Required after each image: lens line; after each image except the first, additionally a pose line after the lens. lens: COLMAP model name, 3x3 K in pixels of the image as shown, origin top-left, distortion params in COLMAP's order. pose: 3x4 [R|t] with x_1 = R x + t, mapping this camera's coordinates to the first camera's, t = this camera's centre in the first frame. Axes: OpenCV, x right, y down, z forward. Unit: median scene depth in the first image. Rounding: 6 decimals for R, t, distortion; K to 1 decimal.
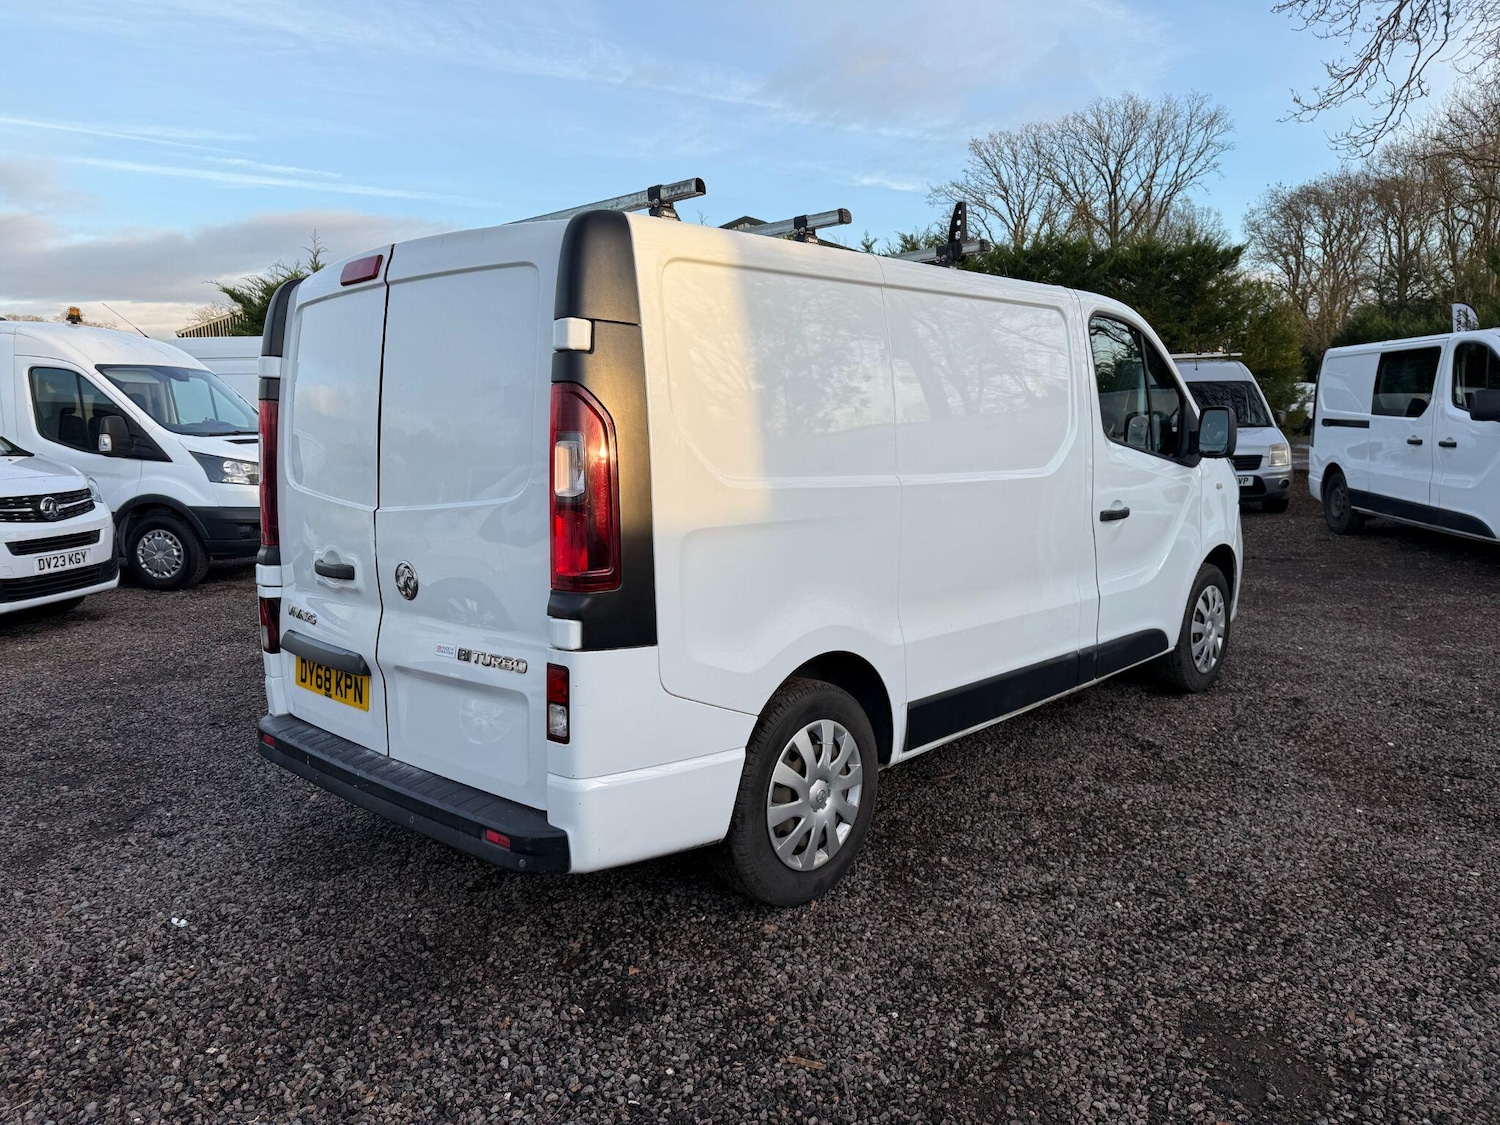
lens RADIAL K [[1060.6, 0, 744.2], [0, 1060.6, 559.5], [0, 0, 1]] dist [0.035995, -0.038283]
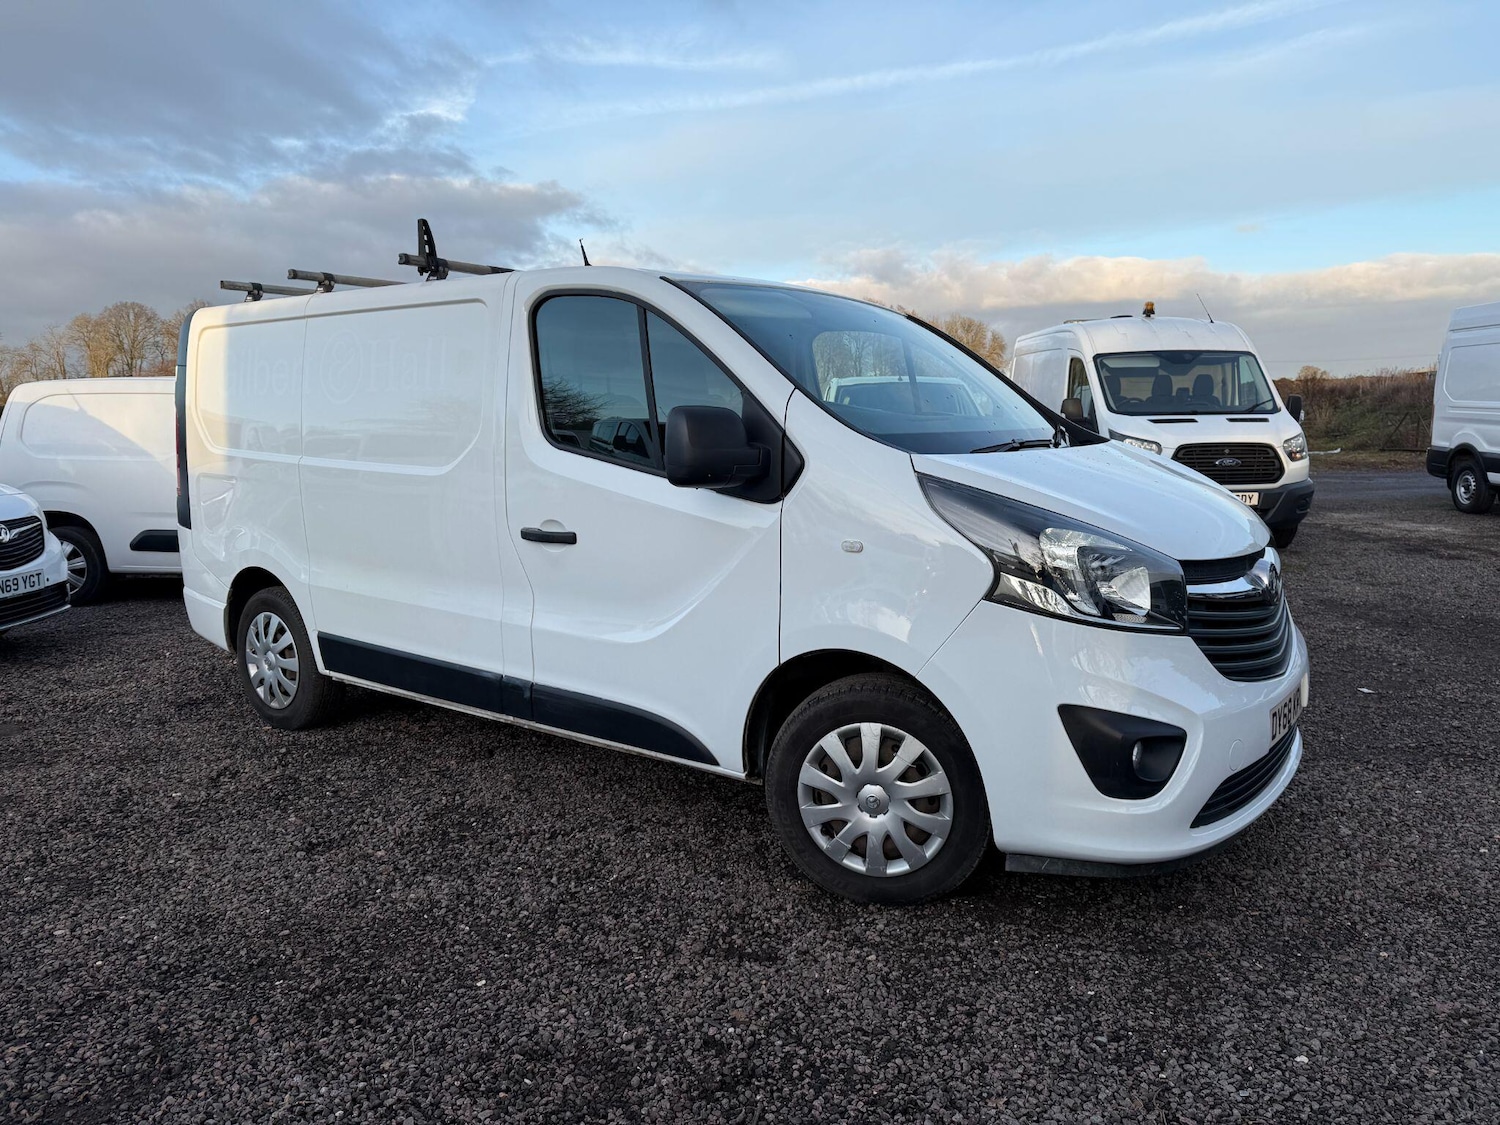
lens RADIAL K [[1060.6, 0, 769.4], [0, 1060.6, 560.9], [0, 0, 1]] dist [0.035995, -0.038283]
pose [[0.129852, 0.152886, -0.979676, 1.484601], [-0.122983, 0.982895, 0.137088, -0.197442], [0.983877, 0.102682, 0.146433, 1.325760]]
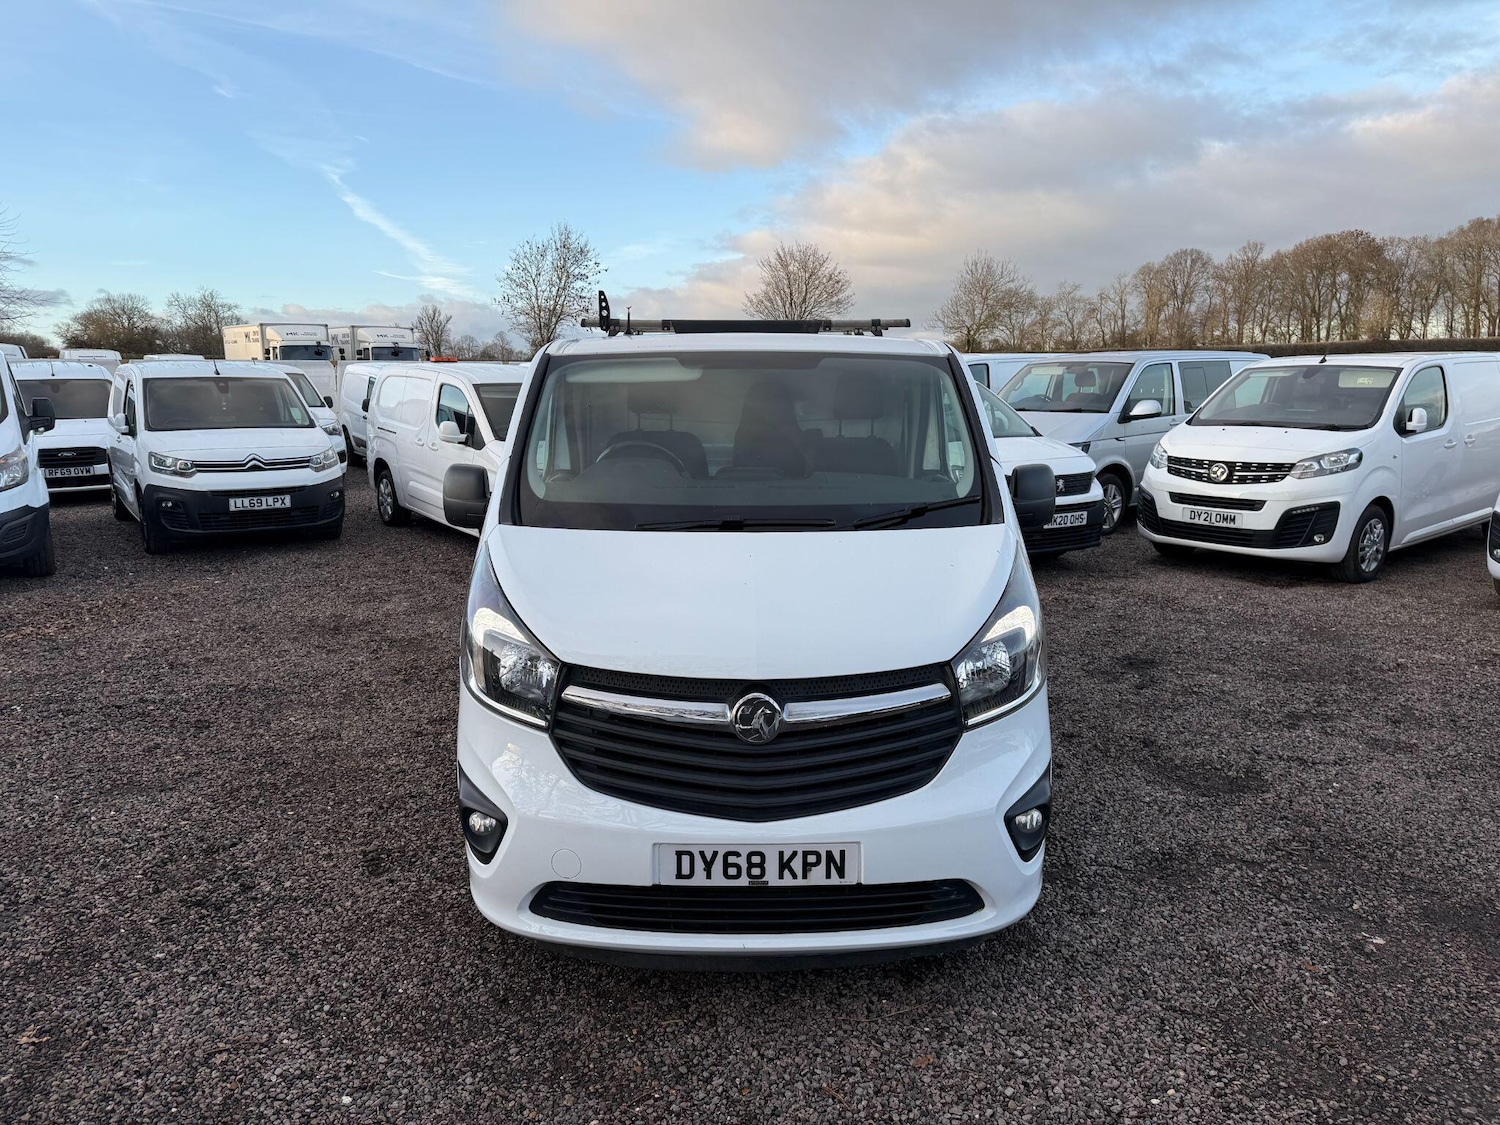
lens RADIAL K [[1060.6, 0, 757.1], [0, 1060.6, 556.0], [0, 0, 1]] dist [0.035995, -0.038283]
pose [[-0.715523, 0.147303, -0.682883, 1.183088], [-0.077187, 0.954862, 0.286848, -0.451962], [0.694312, 0.257956, -0.671855, 2.381293]]
